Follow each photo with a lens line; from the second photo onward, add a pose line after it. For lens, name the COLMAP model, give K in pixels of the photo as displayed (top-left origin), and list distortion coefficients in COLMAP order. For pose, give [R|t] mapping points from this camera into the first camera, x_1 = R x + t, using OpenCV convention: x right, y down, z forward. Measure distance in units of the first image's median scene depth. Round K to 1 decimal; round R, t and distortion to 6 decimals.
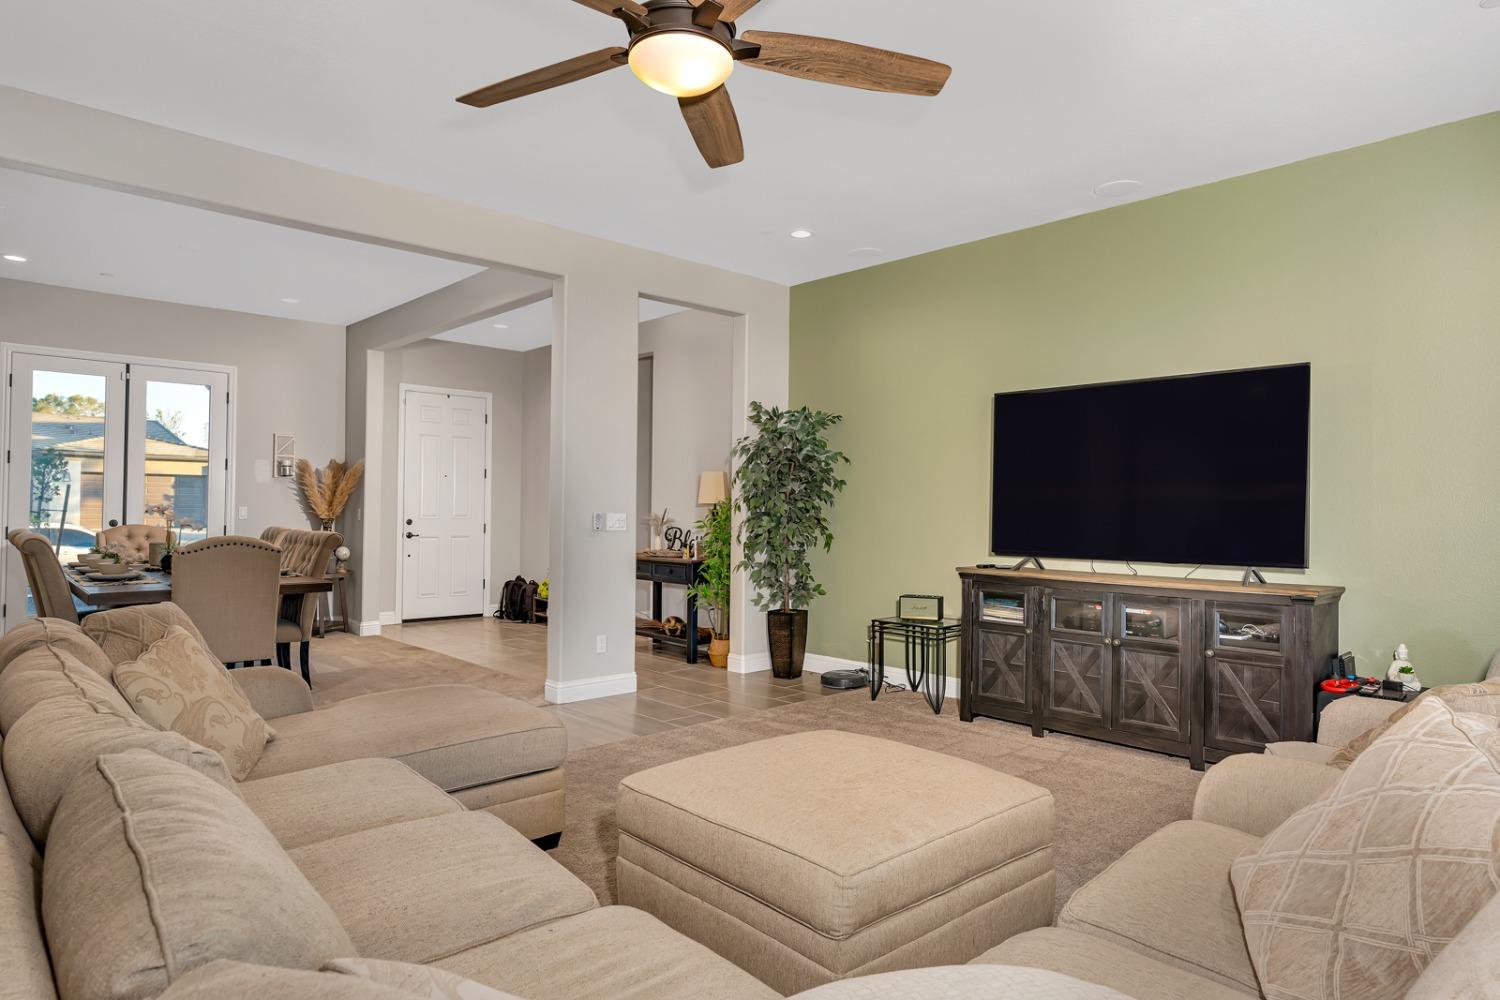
lens RADIAL K [[755.0, 0, 749.6], [0, 755.0, 512.4], [0, 0, 1]] dist [-0.024571, -0.000229]
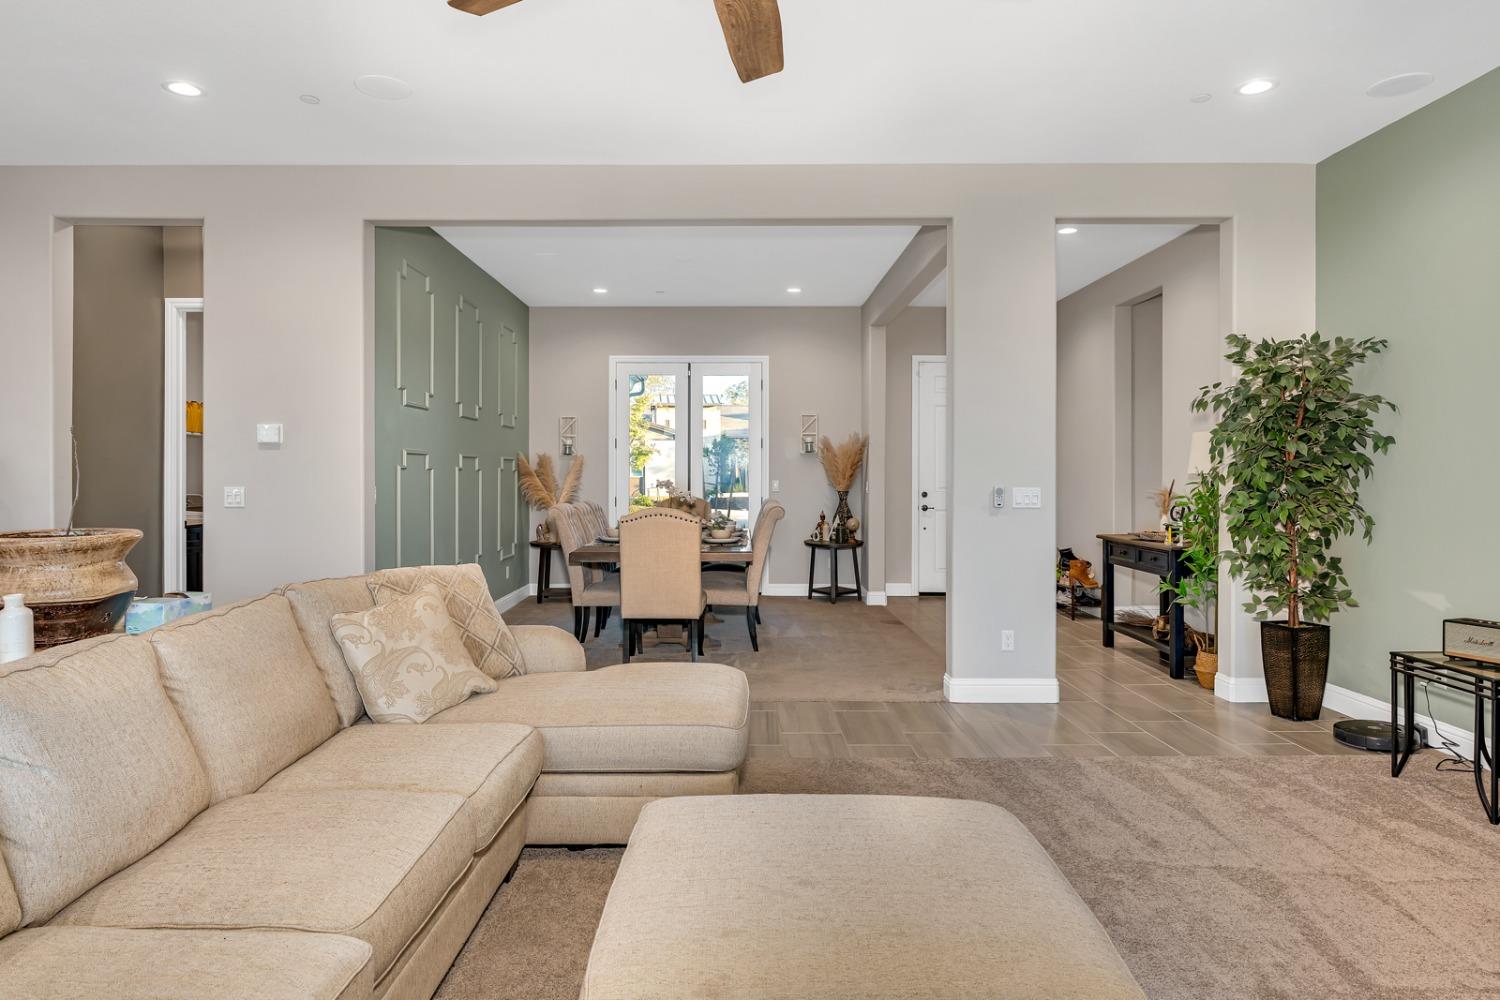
lens RADIAL K [[804.0, 0, 759.1], [0, 804.0, 493.5], [0, 0, 1]] dist [-0.055561, 0.033964]
pose [[0.764267, 0.003969, -0.644888, 0.142063], [0.003802, 0.999936, 0.010660, -0.002088], [0.644889, -0.010599, 0.764203, 0.109101]]
